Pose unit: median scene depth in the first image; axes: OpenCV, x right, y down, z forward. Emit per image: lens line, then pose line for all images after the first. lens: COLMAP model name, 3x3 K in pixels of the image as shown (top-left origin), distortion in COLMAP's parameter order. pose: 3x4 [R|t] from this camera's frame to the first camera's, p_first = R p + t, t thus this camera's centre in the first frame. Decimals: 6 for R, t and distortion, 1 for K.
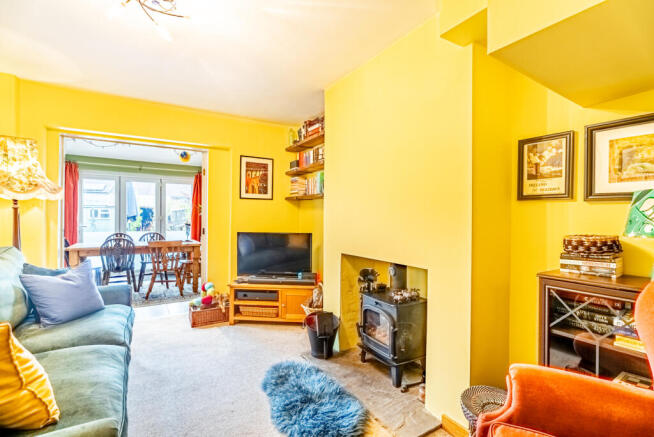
lens RADIAL K [[309.4, 0, 327.0], [0, 309.4, 218.5], [0, 0, 1]] dist [-0.000080, -0.000024]
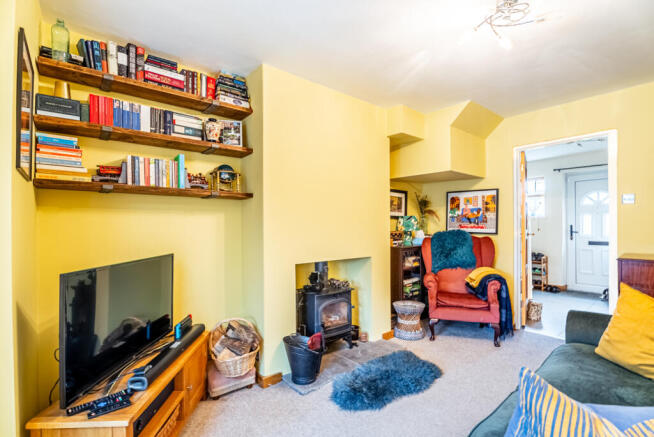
lens RADIAL K [[309.4, 0, 327.0], [0, 309.4, 218.5], [0, 0, 1]] dist [-0.000080, -0.000024]
pose [[-0.149942, 0.004160, 0.988686, -0.669072], [0.003062, 0.999988, -0.003743, -0.015217], [-0.988690, 0.002467, -0.149953, 0.780955]]
